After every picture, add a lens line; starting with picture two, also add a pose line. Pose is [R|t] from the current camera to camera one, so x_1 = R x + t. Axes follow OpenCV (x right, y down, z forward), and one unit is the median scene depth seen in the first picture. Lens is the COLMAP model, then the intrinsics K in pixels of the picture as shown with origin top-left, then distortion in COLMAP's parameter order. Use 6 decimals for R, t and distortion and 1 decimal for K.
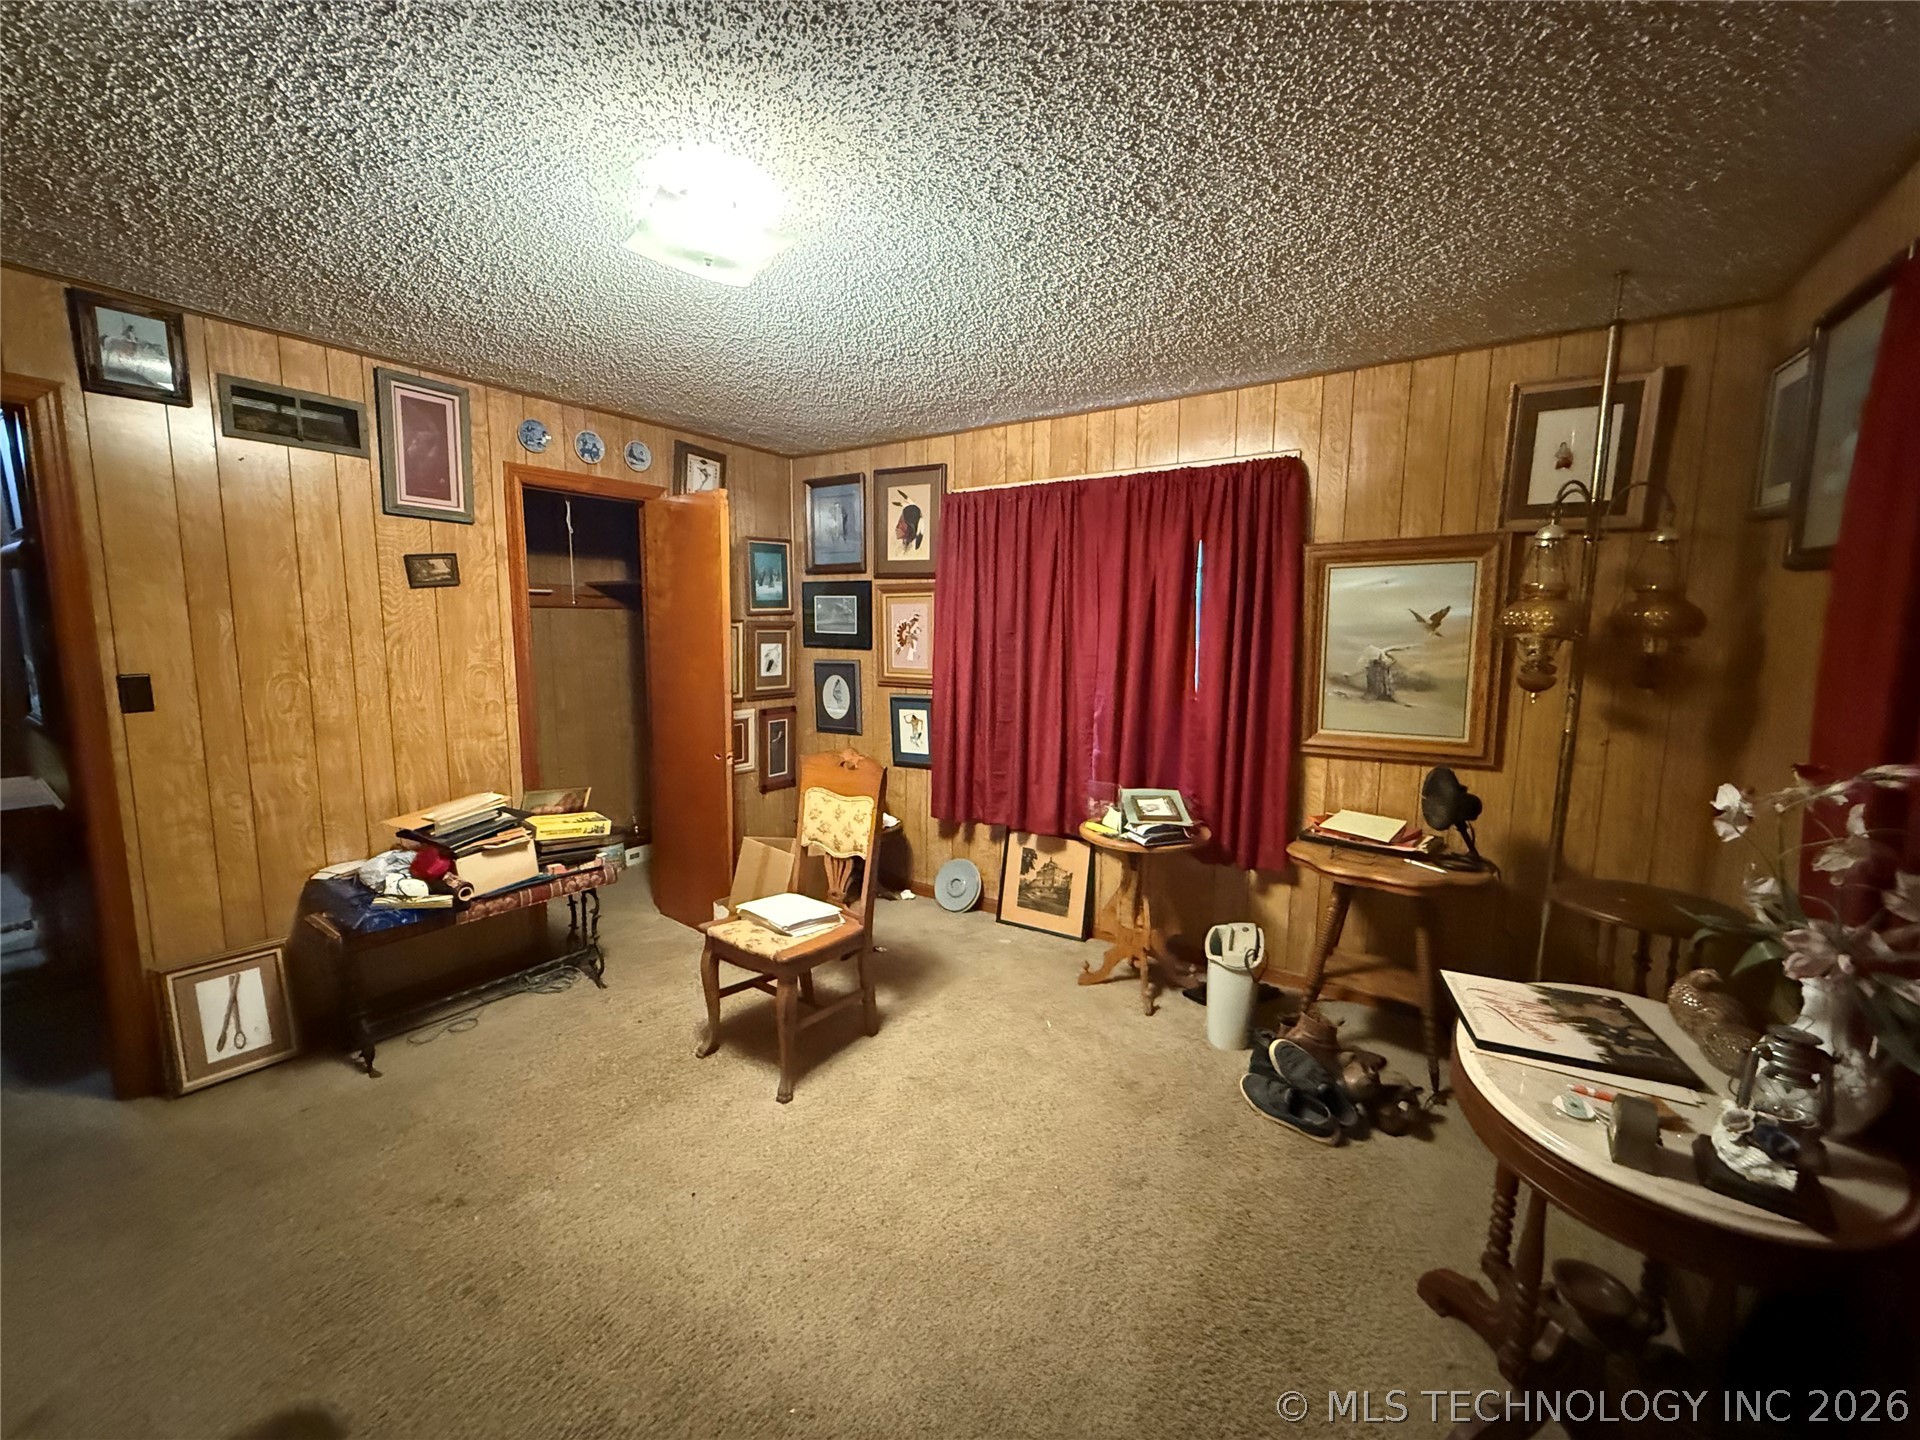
lens RADIAL K [[762.1, 0, 952.1], [0, 762.1, 717.6], [0, 0, 1]] dist [-0.001228, 0.000157]
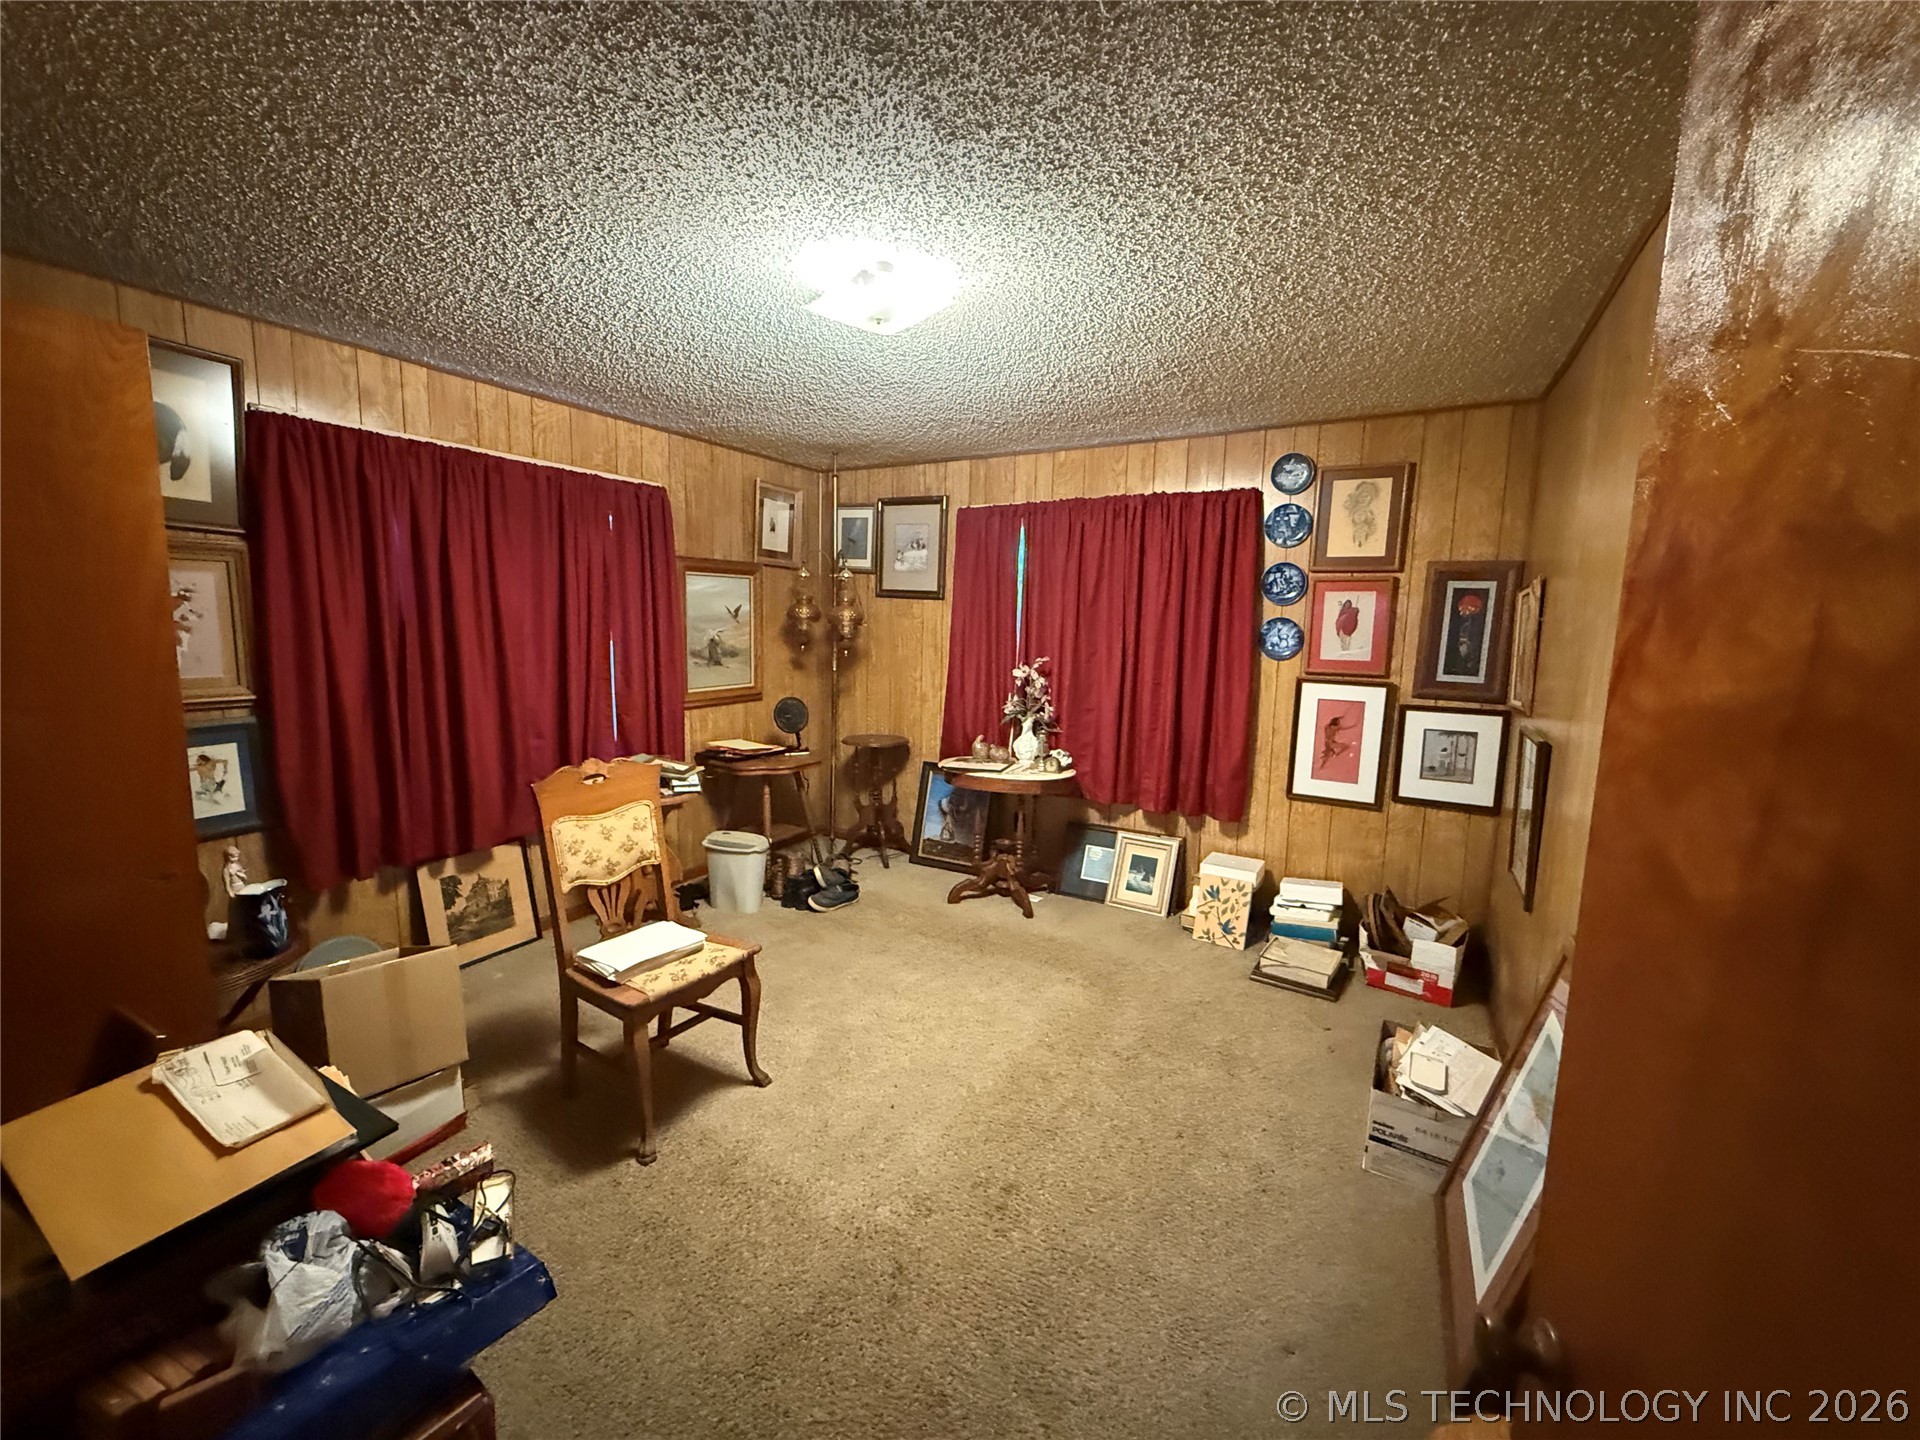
lens RADIAL K [[762.1, 0, 952.1], [0, 762.1, 722.9], [0, 0, 1]] dist [-0.001228, 0.000157]
pose [[-0.055459, -0.138909, 0.988751, -1.022664], [0.100641, 0.984454, 0.143951, -0.084433], [-0.993376, 0.107492, -0.040616, 0.638906]]
